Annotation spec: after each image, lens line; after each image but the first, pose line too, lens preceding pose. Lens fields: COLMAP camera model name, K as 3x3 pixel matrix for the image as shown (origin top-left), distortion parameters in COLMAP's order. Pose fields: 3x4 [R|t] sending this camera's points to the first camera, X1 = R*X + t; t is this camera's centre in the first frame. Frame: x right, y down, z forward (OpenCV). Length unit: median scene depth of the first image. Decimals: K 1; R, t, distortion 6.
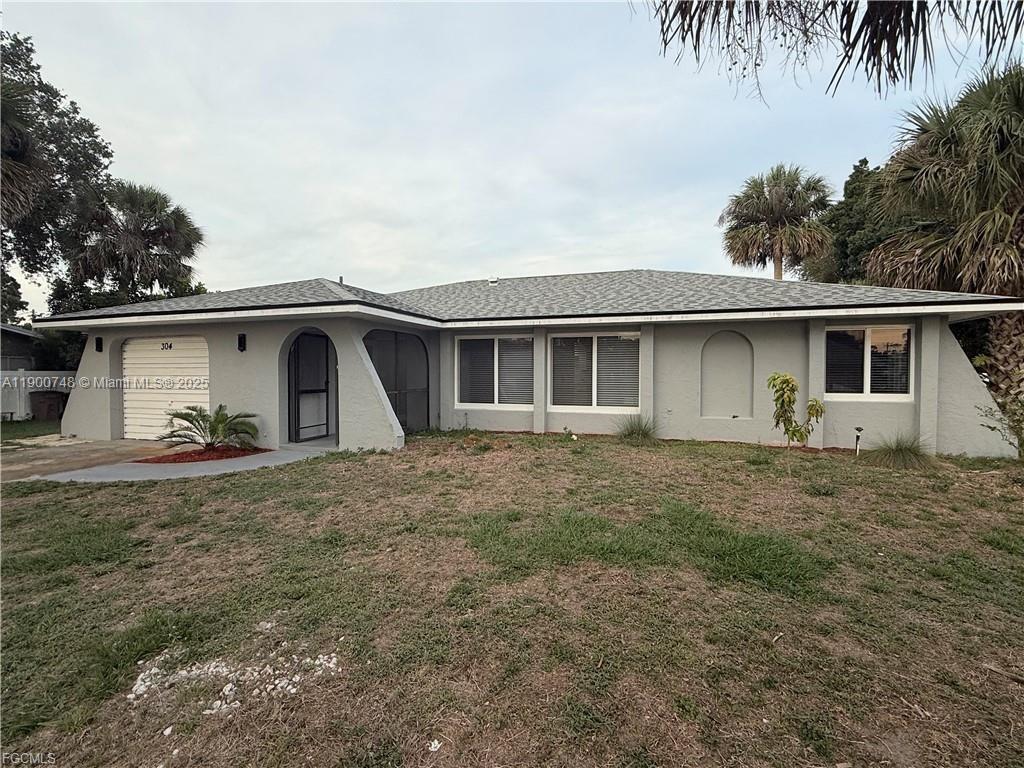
lens RADIAL K [[505.1, 0, 512.0], [0, 505.1, 384.0], [0, 0, 1]] dist [0.002340, 0.000178]
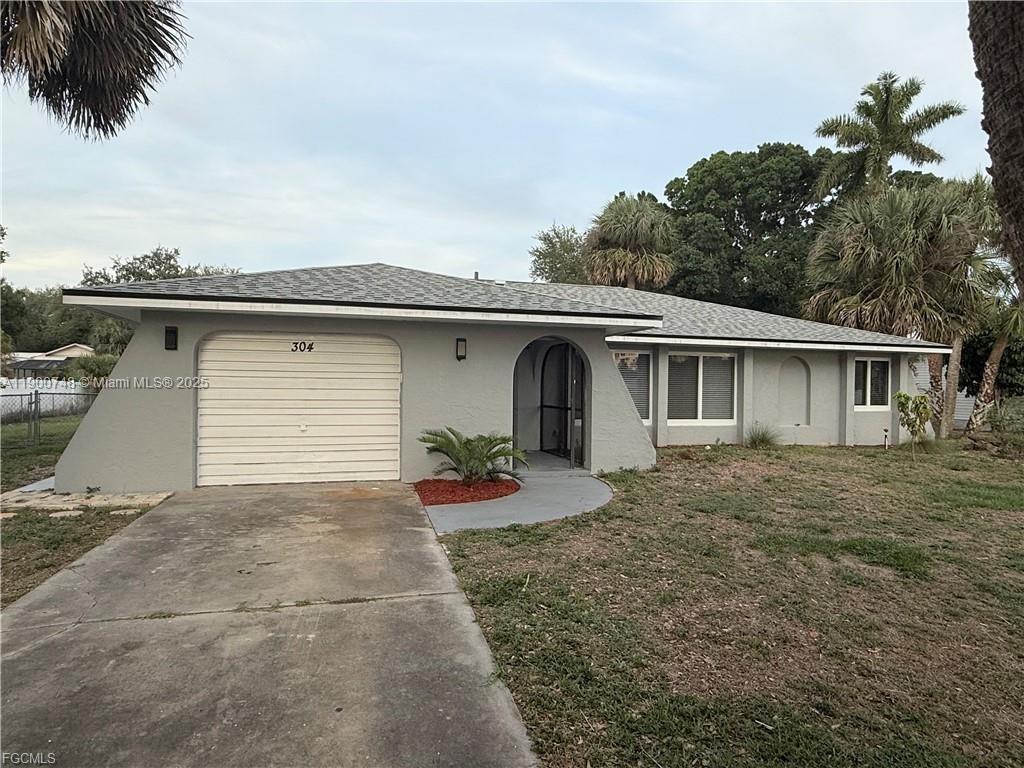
lens RADIAL K [[622.5, 0, 512.0], [0, 622.5, 384.0], [0, 0, 1]] dist [-0.003370, -0.000580]
pose [[0.814628, 0.011049, 0.579879, -0.974962], [-0.002296, 0.999872, -0.015826, -0.010642], [-0.579979, 0.011561, 0.814549, 0.137874]]
